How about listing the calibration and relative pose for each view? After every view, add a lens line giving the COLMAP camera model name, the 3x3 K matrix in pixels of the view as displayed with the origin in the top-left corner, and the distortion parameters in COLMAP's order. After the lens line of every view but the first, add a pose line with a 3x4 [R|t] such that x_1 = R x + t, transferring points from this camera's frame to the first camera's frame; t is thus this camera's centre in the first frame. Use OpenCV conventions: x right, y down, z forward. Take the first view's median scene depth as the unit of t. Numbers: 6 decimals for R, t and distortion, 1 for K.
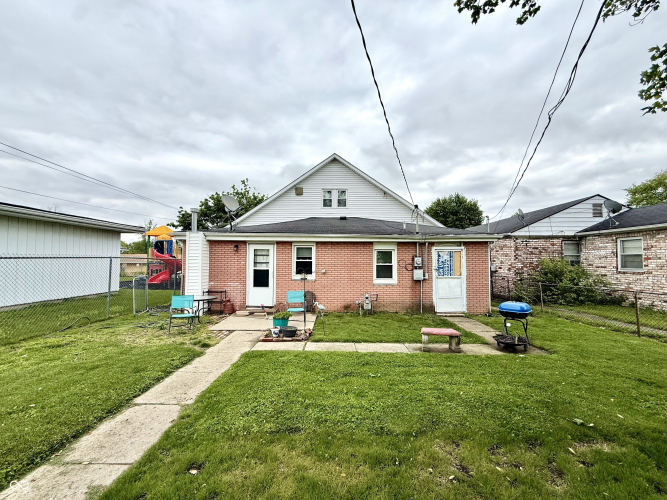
lens RADIAL K [[266.1, 0, 328.9], [0, 266.1, 256.3], [0, 0, 1]] dist [0.001410, 0.000359]
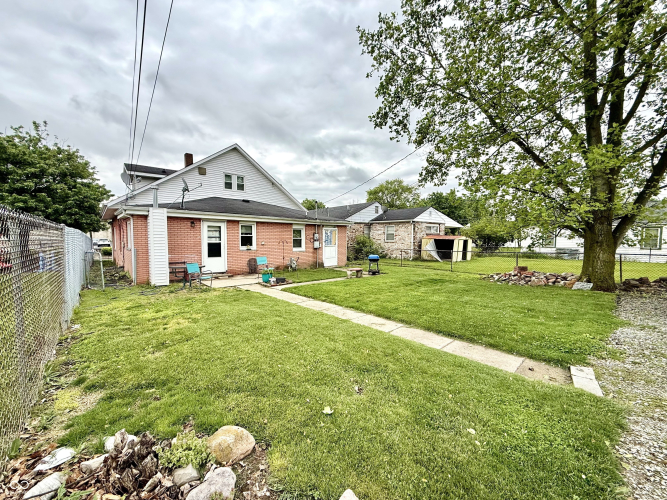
lens RADIAL K [[266.1, 0, 336.7], [0, 266.1, 252.9], [0, 0, 1]] dist [0.001410, 0.000359]
pose [[0.727716, -0.039318, 0.684751, -0.678201], [-0.014975, 0.997207, 0.073174, -0.000911], [-0.685715, -0.063504, 0.725094, -0.263191]]
